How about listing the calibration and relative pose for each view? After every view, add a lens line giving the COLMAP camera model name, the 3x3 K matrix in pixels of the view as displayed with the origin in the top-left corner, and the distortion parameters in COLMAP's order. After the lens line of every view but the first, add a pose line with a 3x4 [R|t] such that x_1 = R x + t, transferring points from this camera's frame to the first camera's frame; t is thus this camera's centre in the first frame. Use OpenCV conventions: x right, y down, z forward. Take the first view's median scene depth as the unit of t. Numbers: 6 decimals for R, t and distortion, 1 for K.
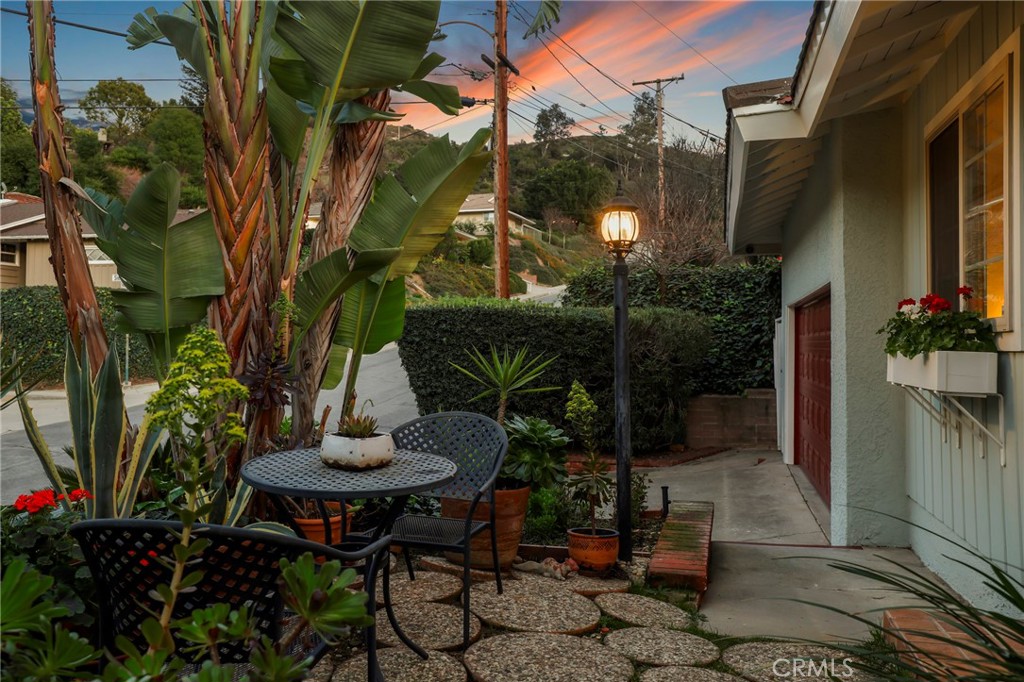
lens RADIAL K [[852.7, 0, 512.0], [0, 852.7, 341.0], [0, 0, 1]] dist [0.009633, 0.001665]
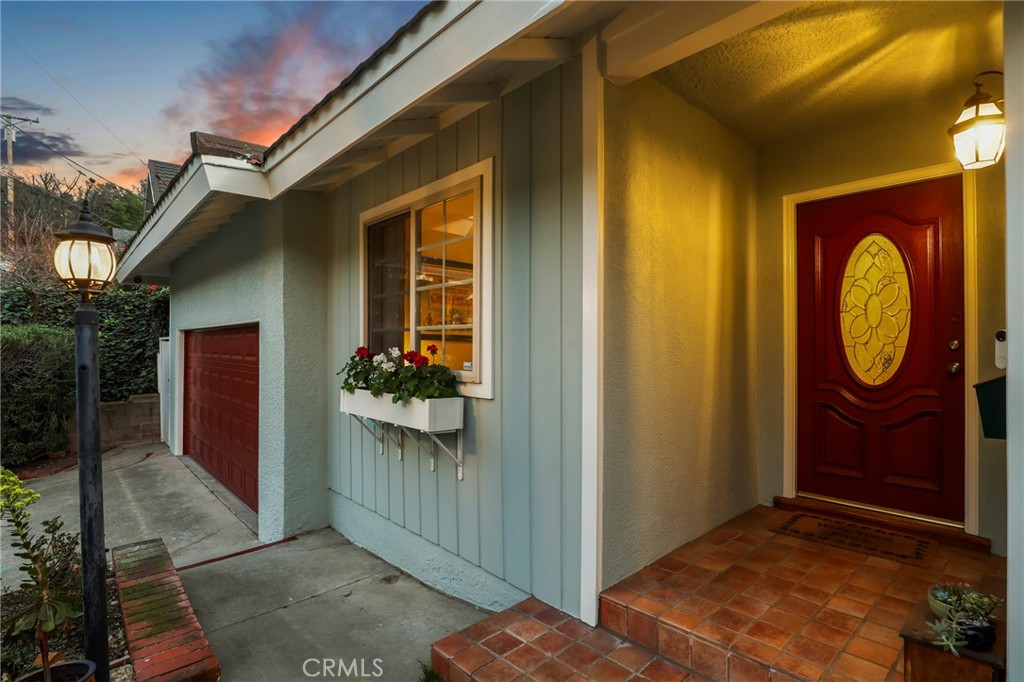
lens RADIAL K [[502.7, 0, 512.0], [0, 502.7, 341.0], [0, 0, 1]] dist [-0.015919, 0.001181]
pose [[0.552769, 0.000193, 0.833335, -0.014596], [-0.005468, 0.999979, 0.003396, -0.027490], [-0.833317, -0.006434, 0.552758, 0.180955]]
